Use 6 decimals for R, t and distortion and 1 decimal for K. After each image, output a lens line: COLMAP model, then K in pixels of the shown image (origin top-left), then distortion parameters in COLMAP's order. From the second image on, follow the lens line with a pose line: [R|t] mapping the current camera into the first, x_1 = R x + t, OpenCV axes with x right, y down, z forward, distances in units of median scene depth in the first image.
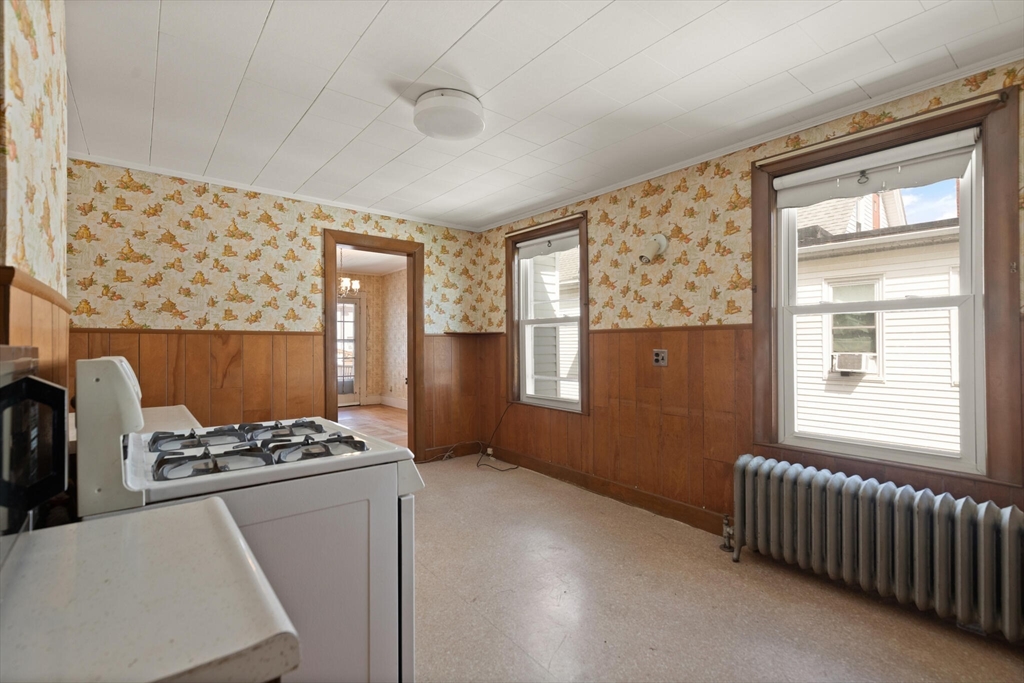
lens RADIAL K [[472.4, 0, 508.2], [0, 472.4, 343.5], [0, 0, 1]] dist [0.009492, -0.000148]
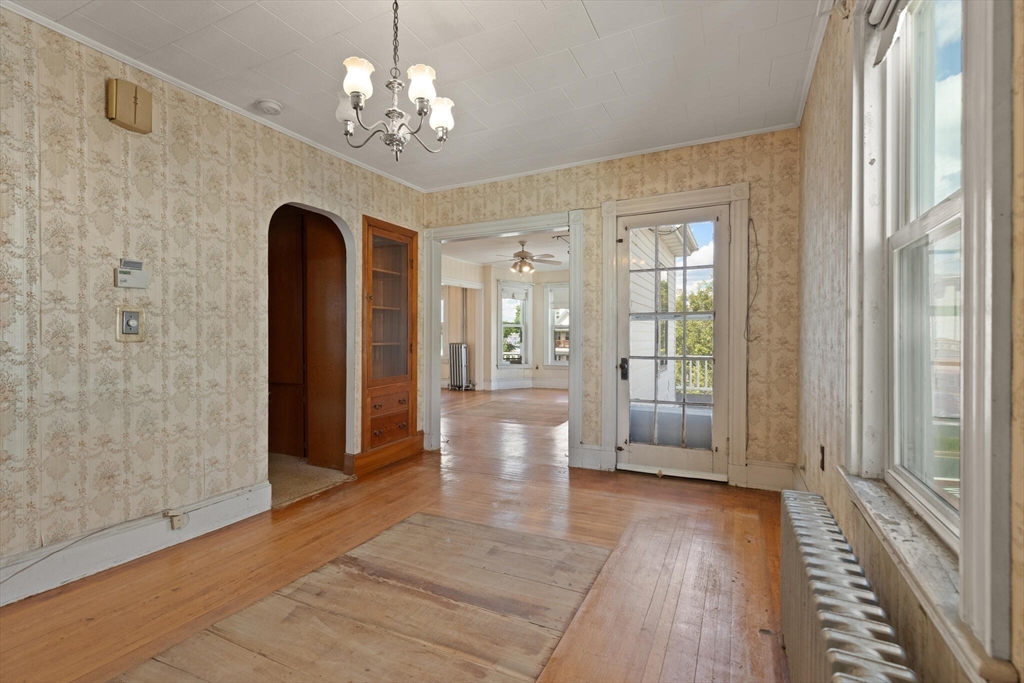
lens RADIAL K [[472.4, 0, 522.8], [0, 472.4, 336.3], [0, 0, 1]] dist [0.009492, -0.000148]
pose [[0.445594, 0.004668, -0.895223, -0.046220], [-0.003468, 0.999988, 0.003488, 0.010903], [0.895228, 0.001550, 0.445605, 0.679783]]
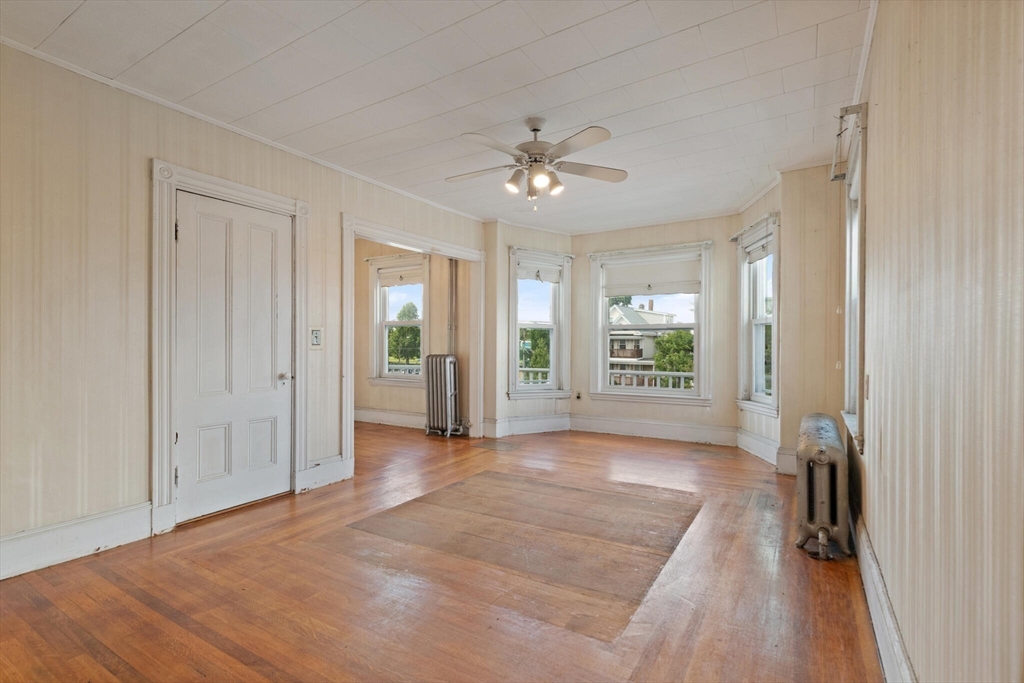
lens RADIAL K [[472.4, 0, 530.1], [0, 472.4, 343.2], [0, 0, 1]] dist [0.009492, -0.000148]
pose [[0.360751, 0.010436, -0.932604, -0.419423], [-0.006216, 0.999942, 0.008785, 0.009333], [0.932641, 0.002627, 0.360795, 0.894450]]
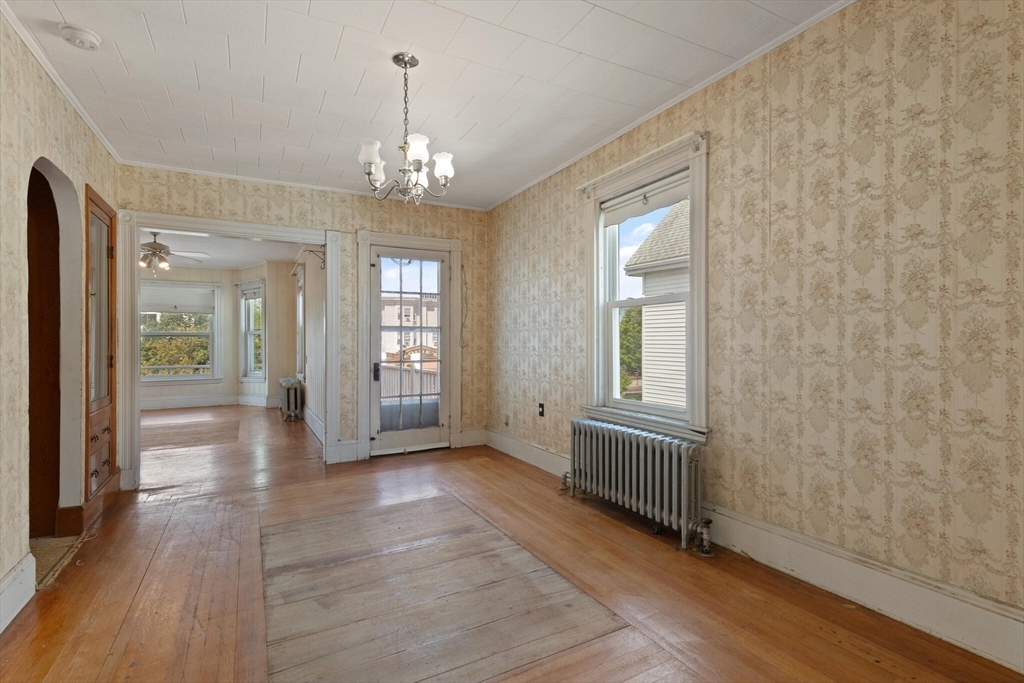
lens RADIAL K [[472.4, 0, 516.0], [0, 472.4, 346.5], [0, 0, 1]] dist [0.009492, -0.000148]
pose [[0.988263, 0.002326, -0.152743, -0.154383], [-0.001717, 0.999990, 0.004120, 0.011366], [0.152751, -0.003810, 0.988257, 0.472284]]
